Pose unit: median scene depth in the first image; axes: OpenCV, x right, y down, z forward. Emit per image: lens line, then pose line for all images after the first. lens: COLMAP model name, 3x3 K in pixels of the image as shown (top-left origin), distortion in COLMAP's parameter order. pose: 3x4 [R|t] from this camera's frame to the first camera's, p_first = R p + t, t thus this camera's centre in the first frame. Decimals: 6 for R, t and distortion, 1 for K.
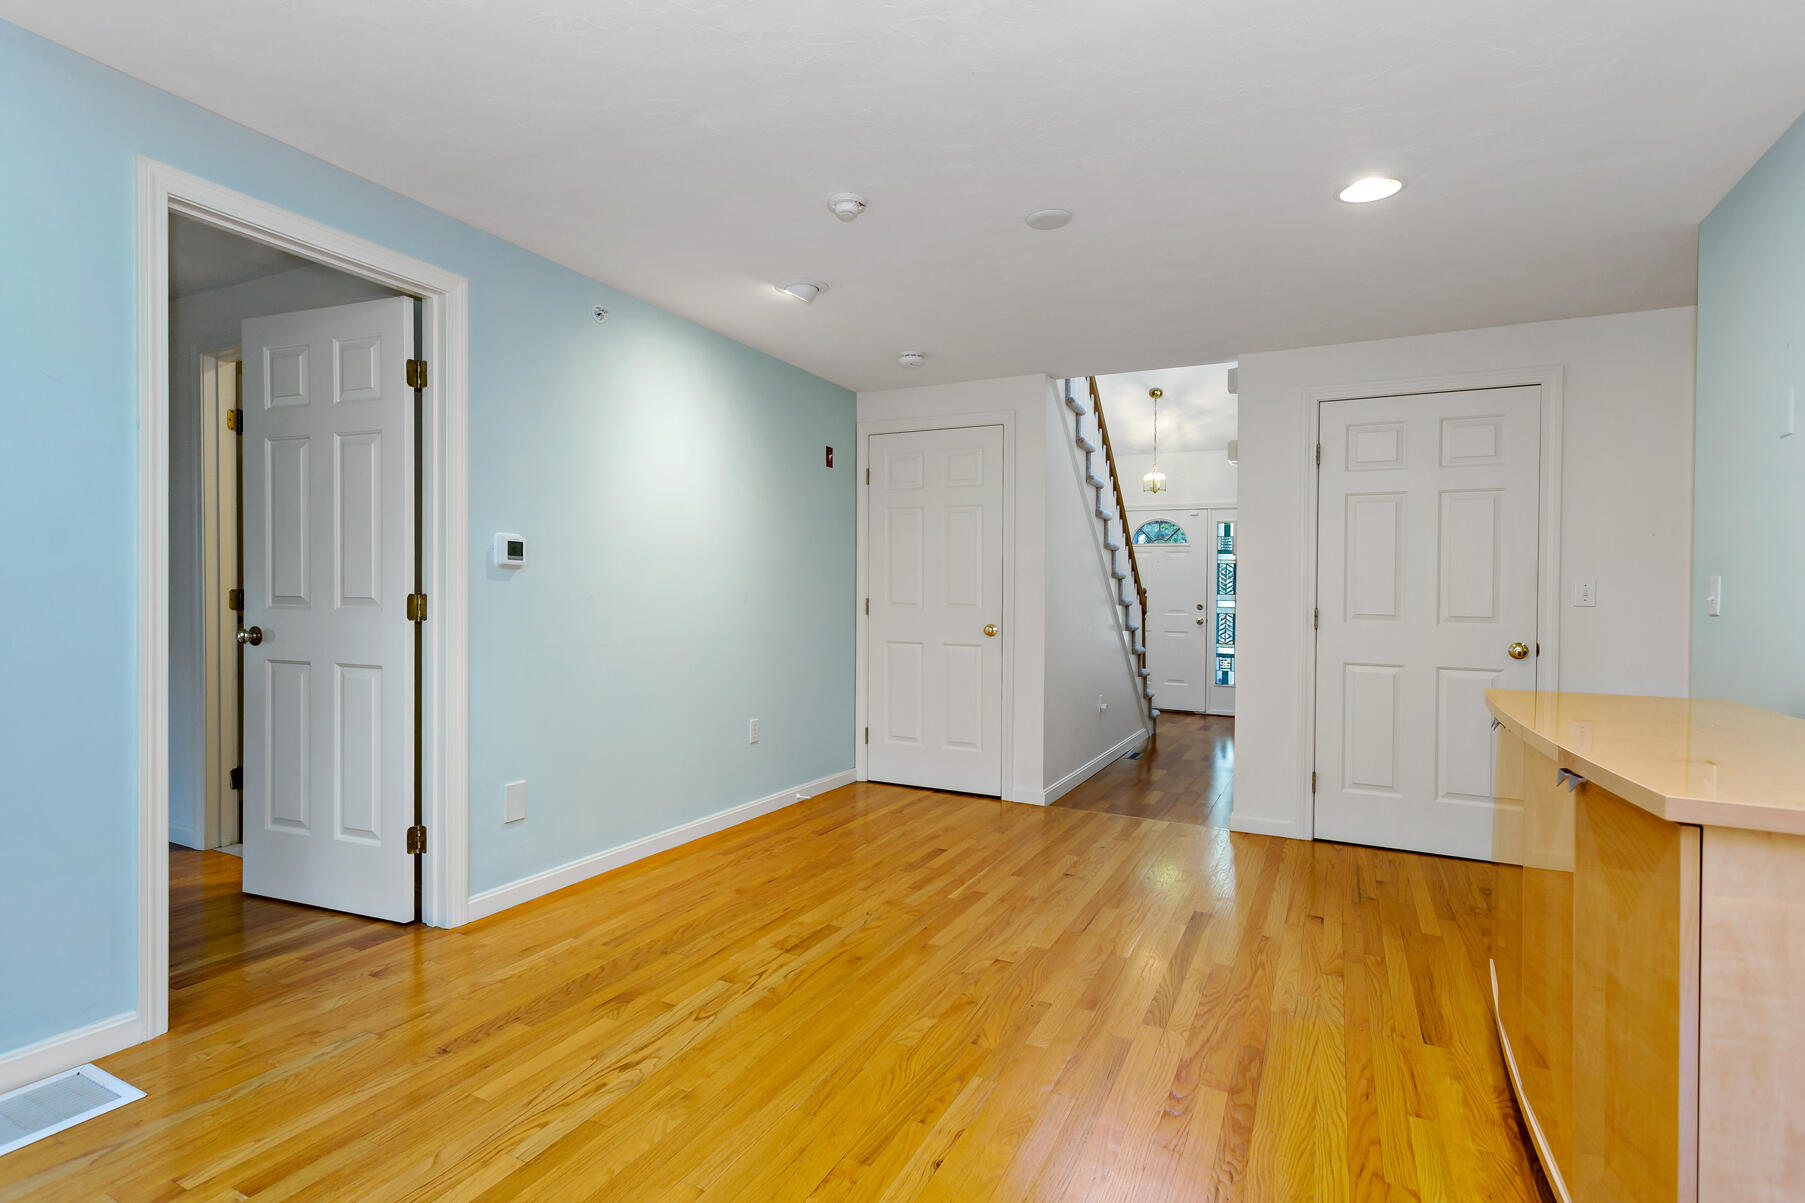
lens RADIAL K [[897.3, 0, 799.7], [0, 897.3, 590.7], [0, 0, 1]] dist [0.000268, 0.000527]
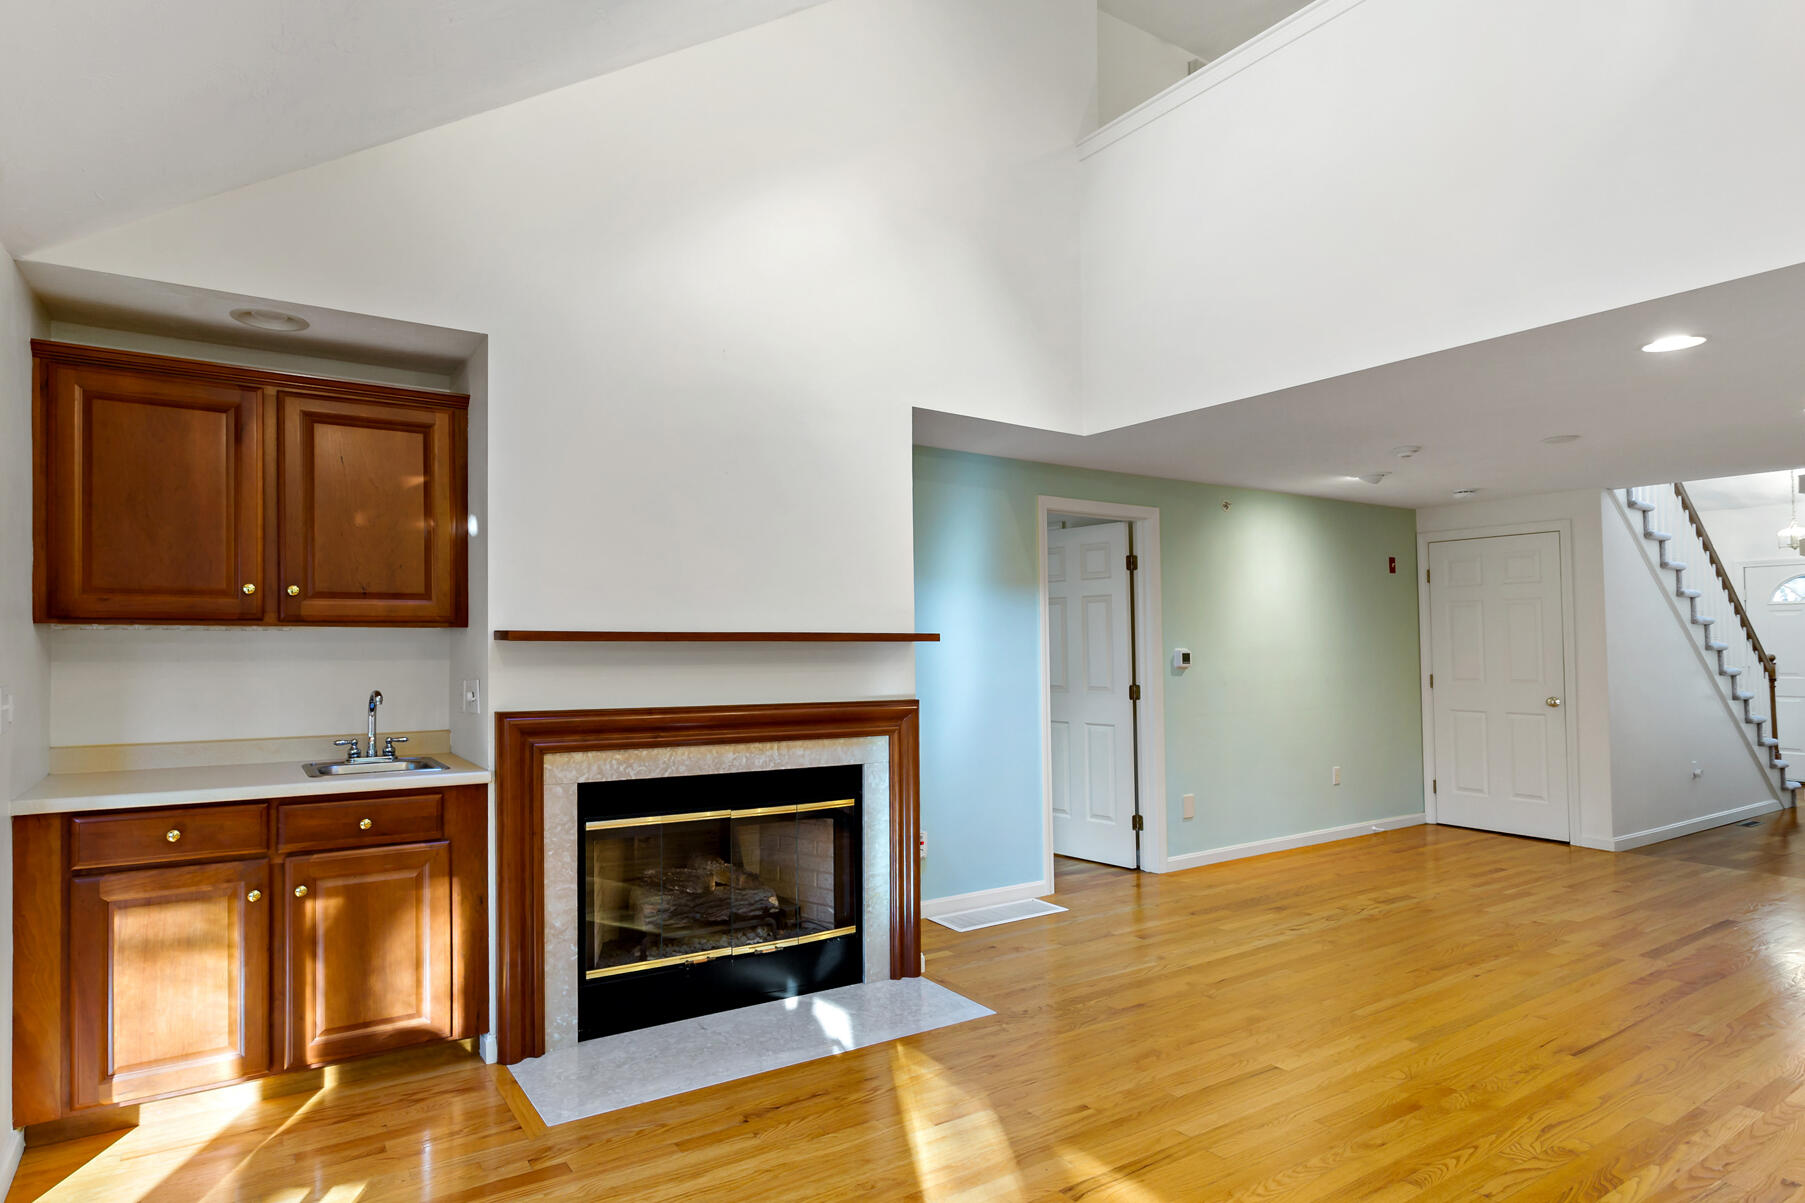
lens RADIAL K [[967.2, 0, 819.1], [0, 967.2, 626.6], [0, 0, 1]] dist [-0.001239, -0.000438]
pose [[0.880110, -0.032330, -0.473668, -0.057651], [0.024290, 0.999438, -0.023085, -0.082745], [0.474148, 0.008812, 0.880401, -0.985674]]
